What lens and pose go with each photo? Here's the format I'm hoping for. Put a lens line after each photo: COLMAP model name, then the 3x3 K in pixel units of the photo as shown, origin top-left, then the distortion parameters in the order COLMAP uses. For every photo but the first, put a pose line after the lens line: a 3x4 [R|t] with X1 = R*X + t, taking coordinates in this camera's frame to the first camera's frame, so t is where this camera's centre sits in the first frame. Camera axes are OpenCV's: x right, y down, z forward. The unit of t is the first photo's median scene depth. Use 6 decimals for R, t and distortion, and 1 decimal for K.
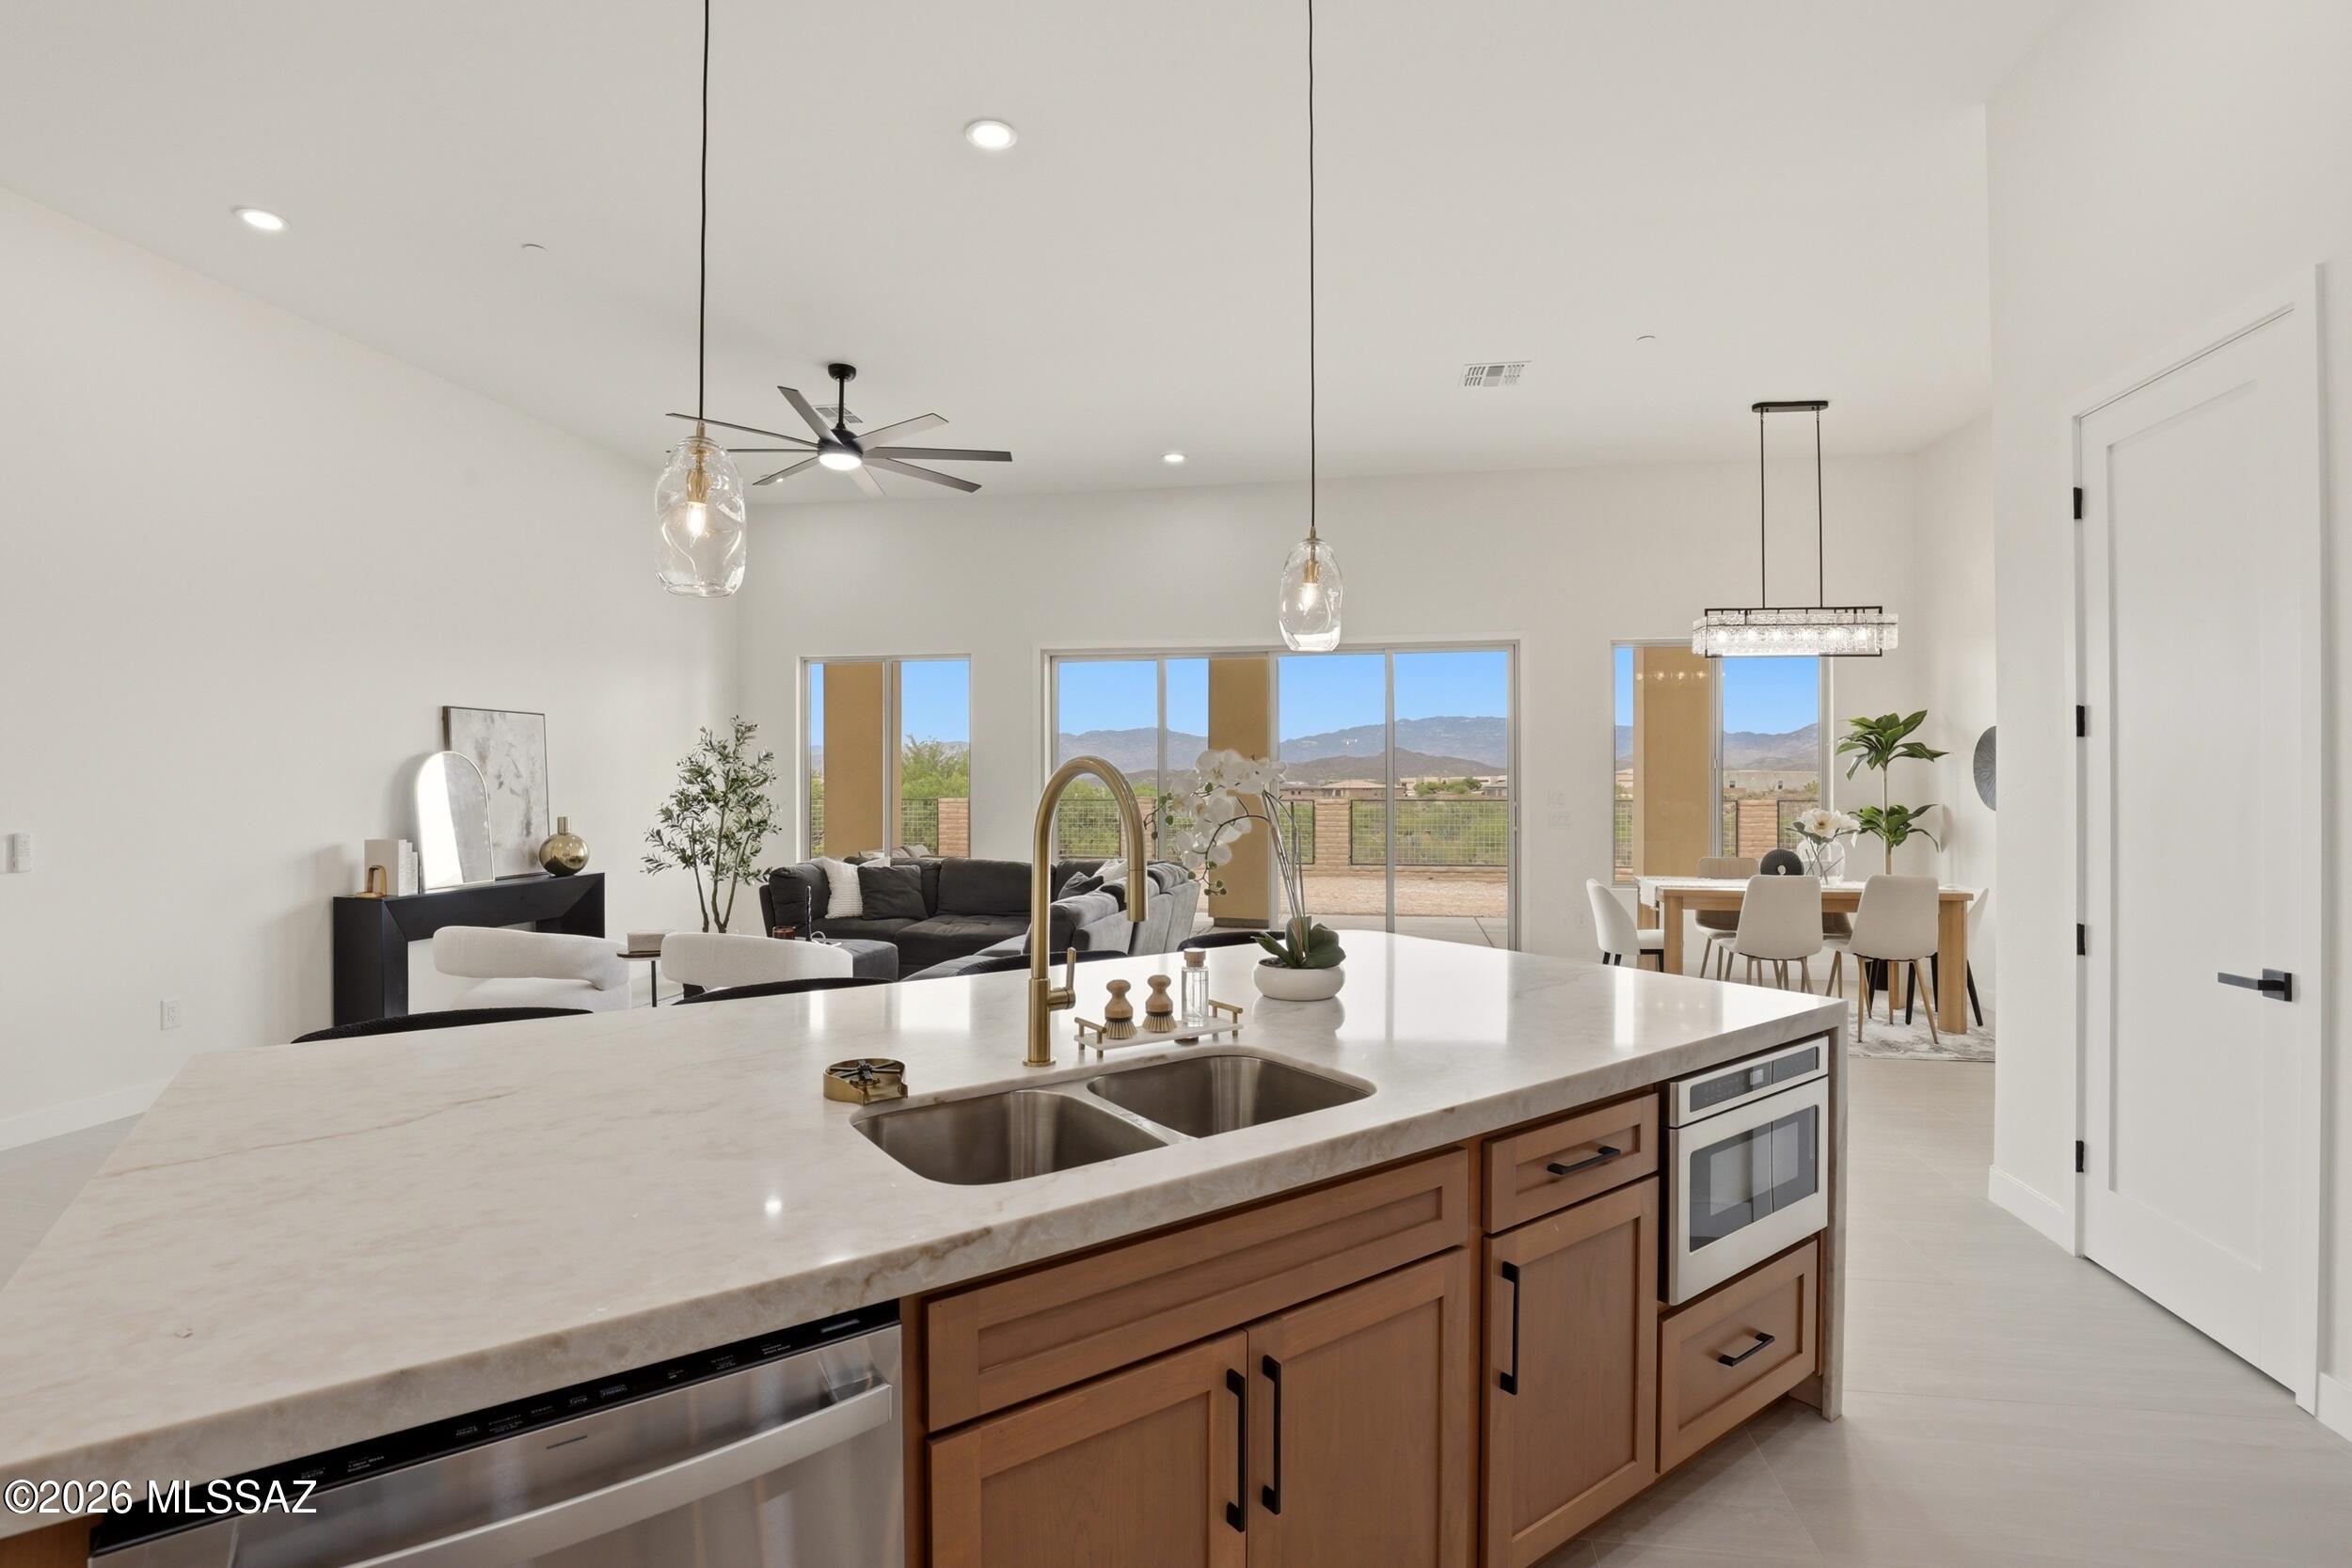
lens RADIAL K [[1098.3, 0, 1169.1], [0, 1098.3, 777.2], [0, 0, 1]] dist [-0.028386, 0.001667]
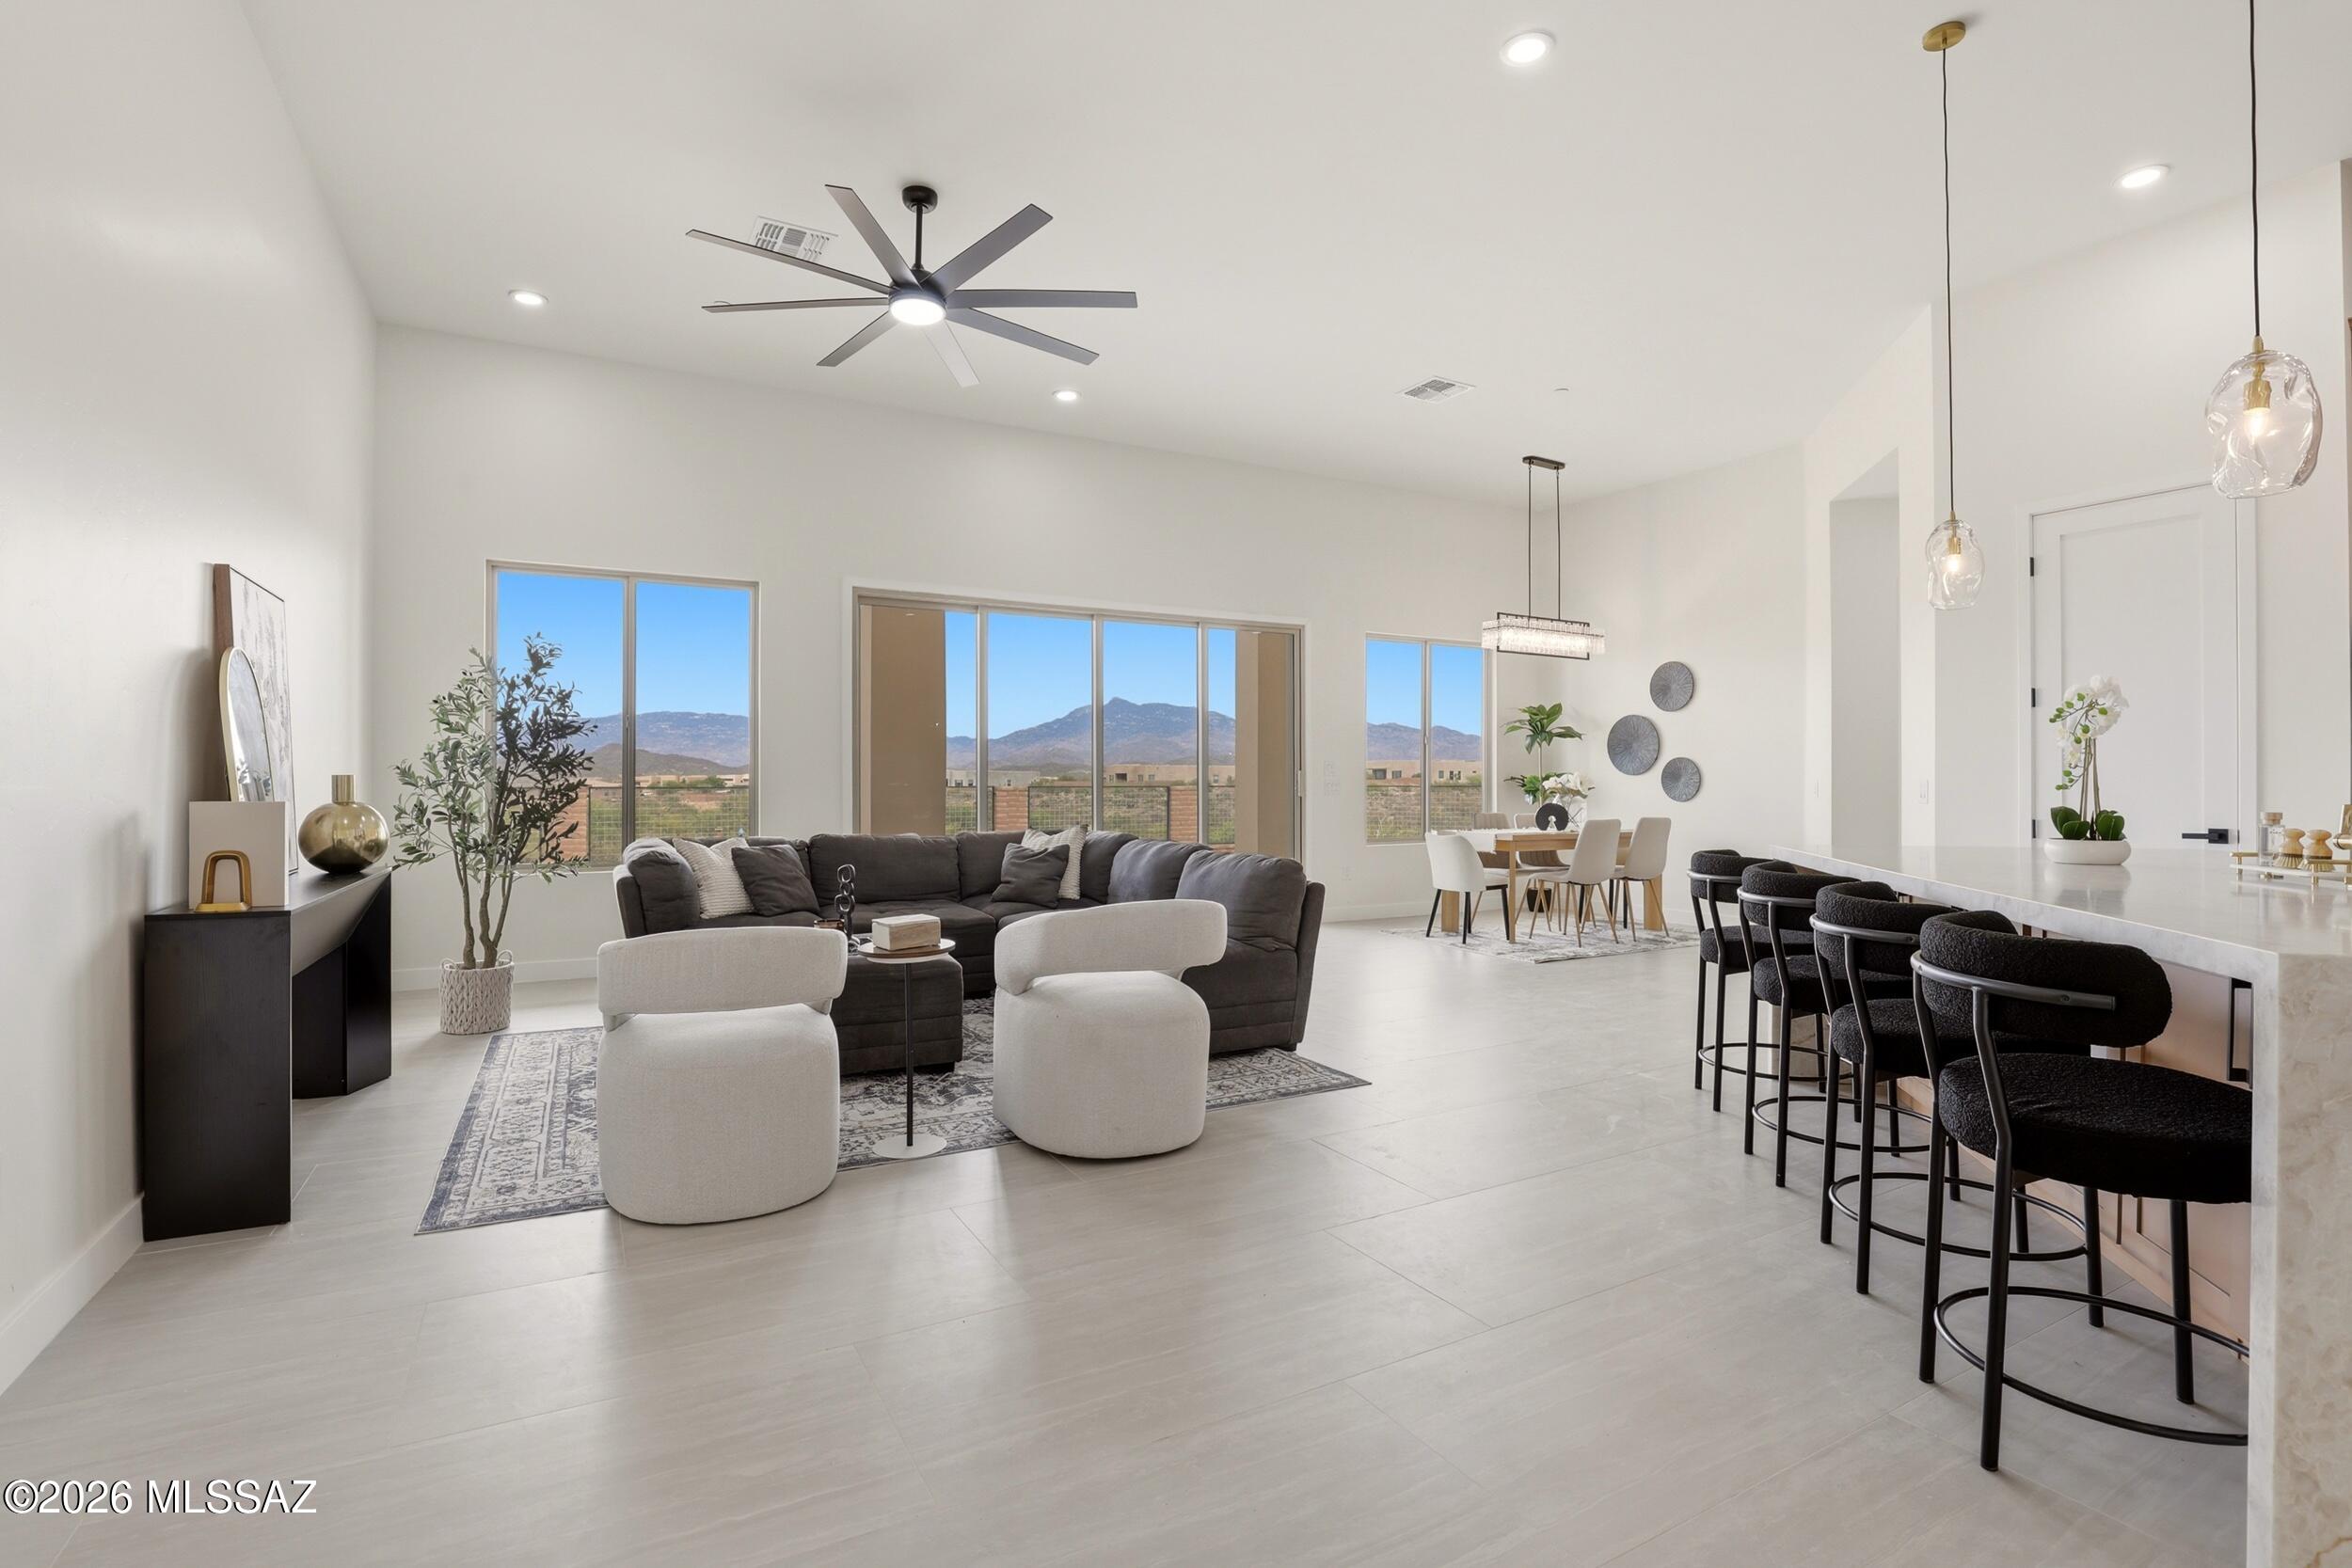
lens RADIAL K [[1099.3, 0, 1166.5], [0, 1099.3, 784.1], [0, 0, 1]] dist [-0.049052, 0.009045]
pose [[0.781136, 0.000005, 0.624361, -0.575701], [-0.004189, 0.999978, 0.005233, 0.036652], [-0.624347, -0.006703, 0.781118, 0.254793]]
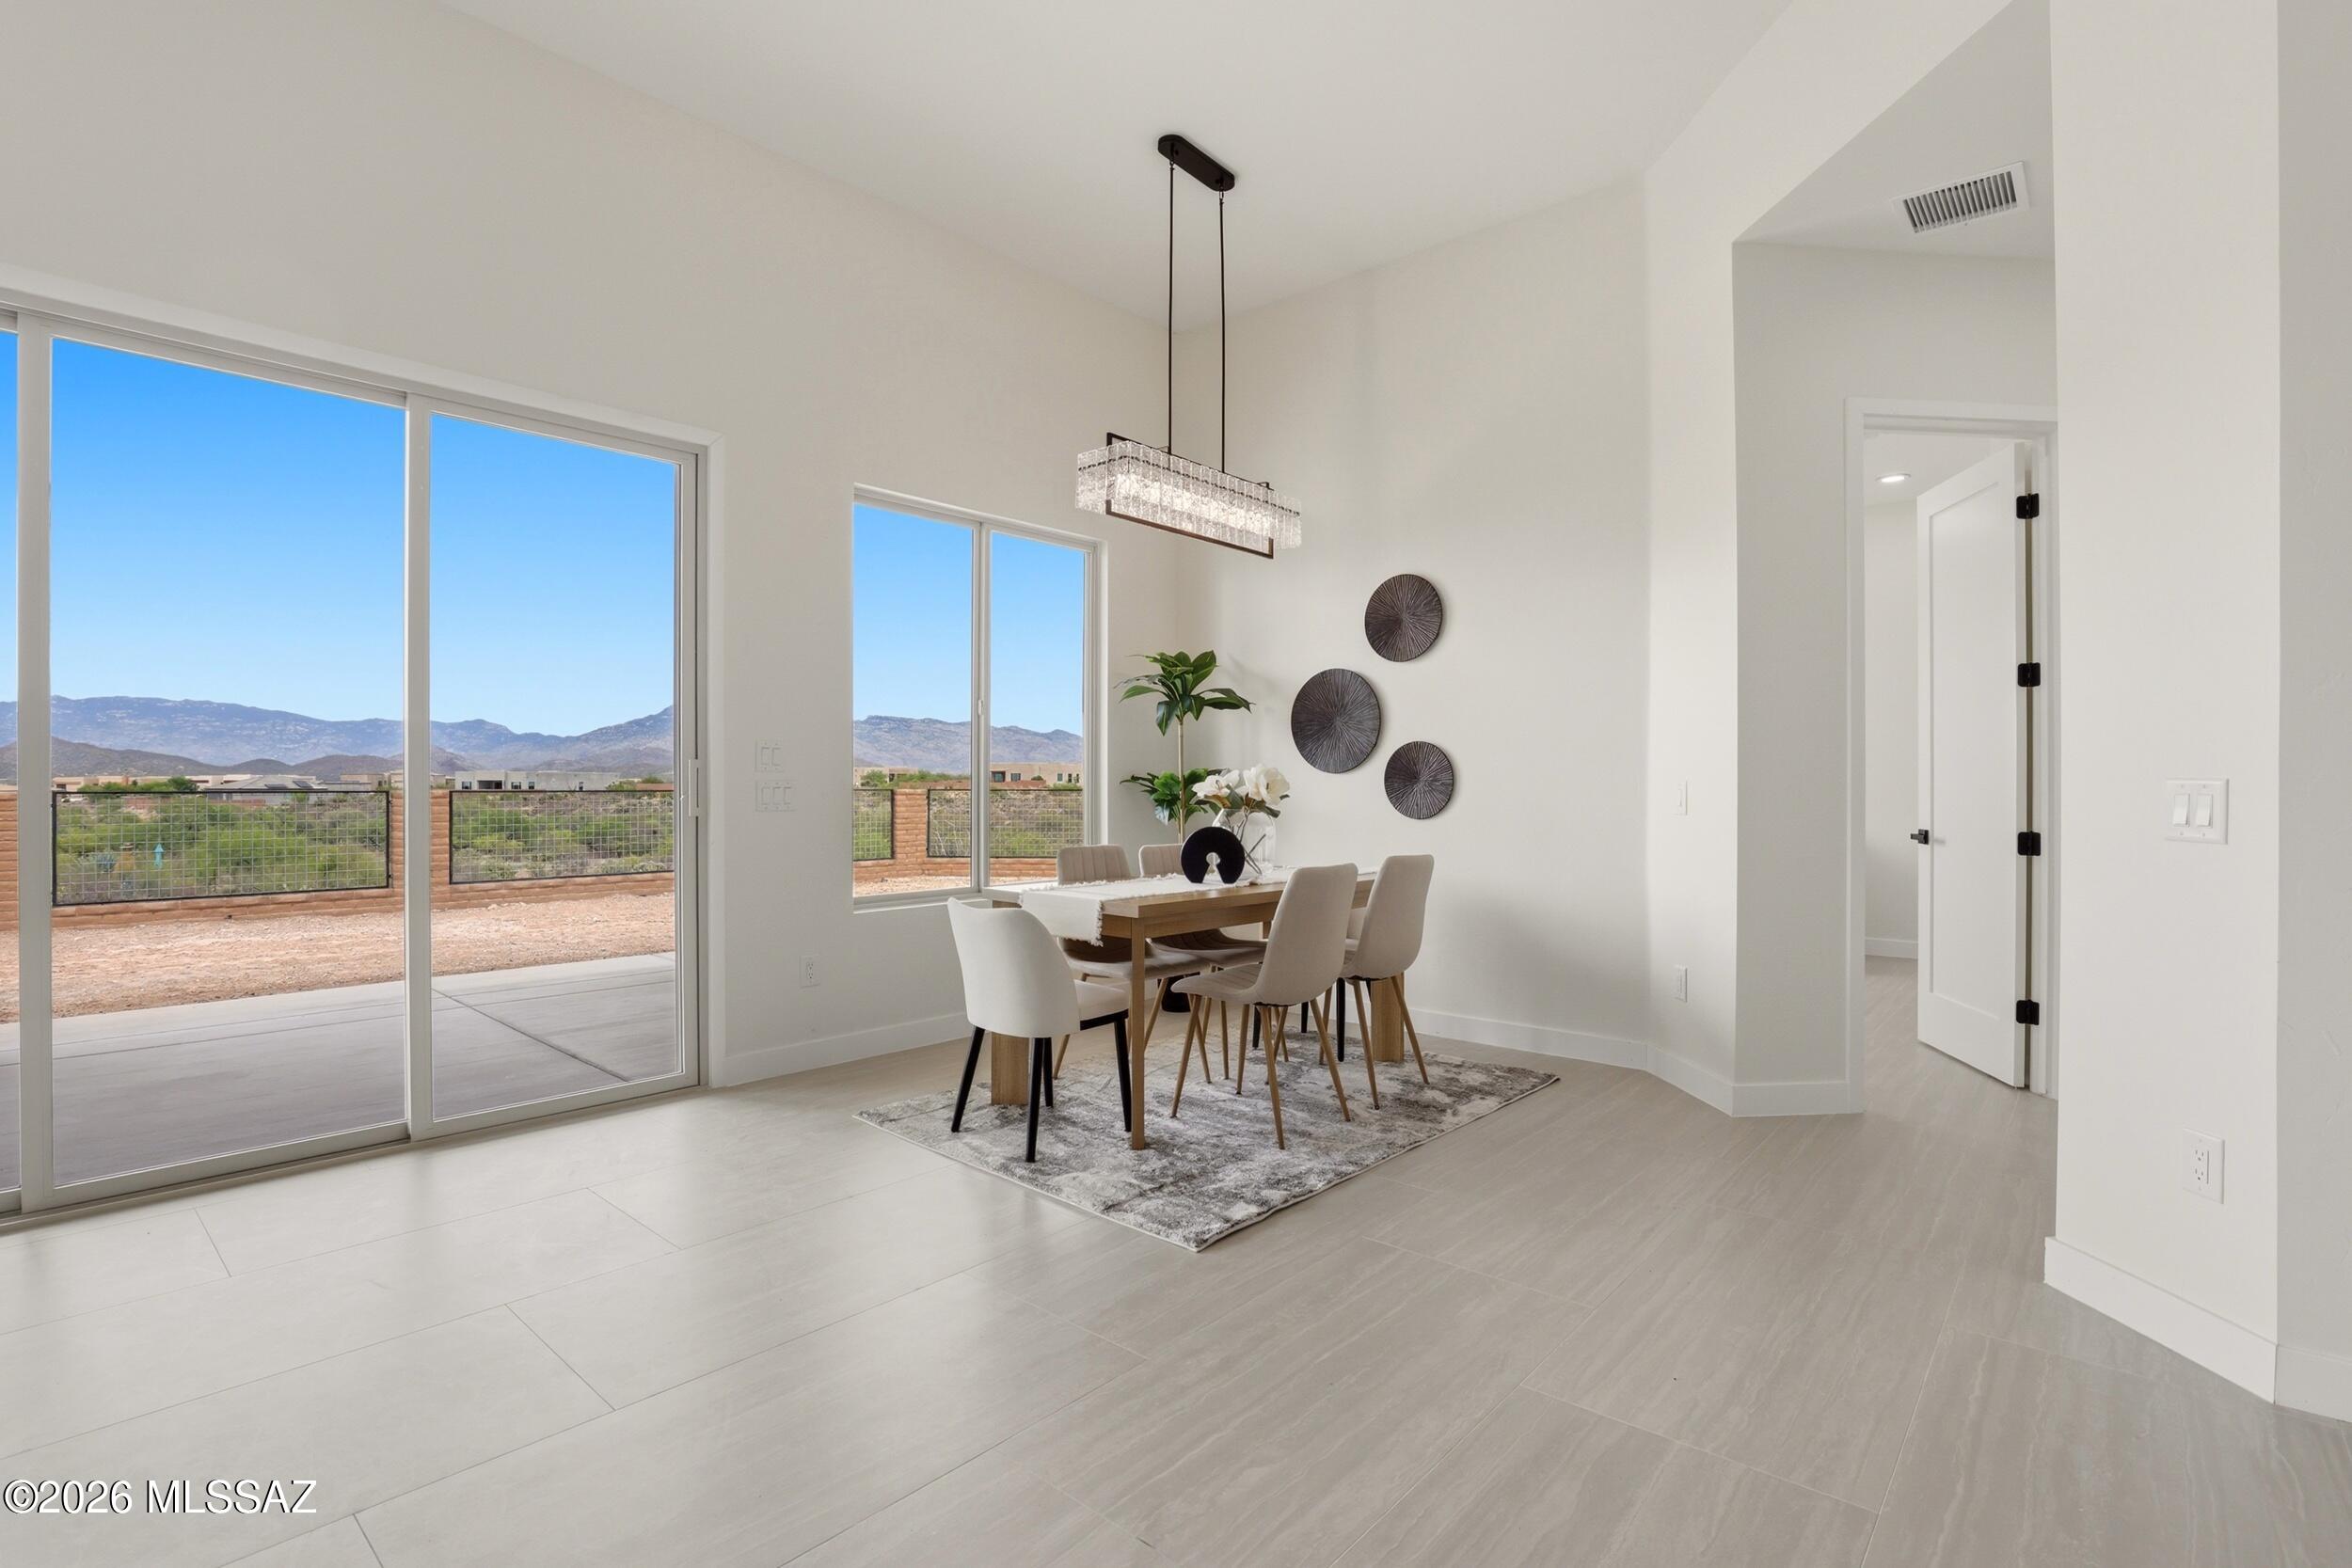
lens RADIAL K [[1098.3, 0, 1169.1], [0, 1098.3, 777.2], [0, 0, 1]] dist [-0.028386, 0.001667]
pose [[0.525486, 0.007108, 0.850773, -0.004755], [-0.005036, 0.999974, -0.005244, 0.038013], [-0.850788, -0.001529, 0.525507, 0.642447]]
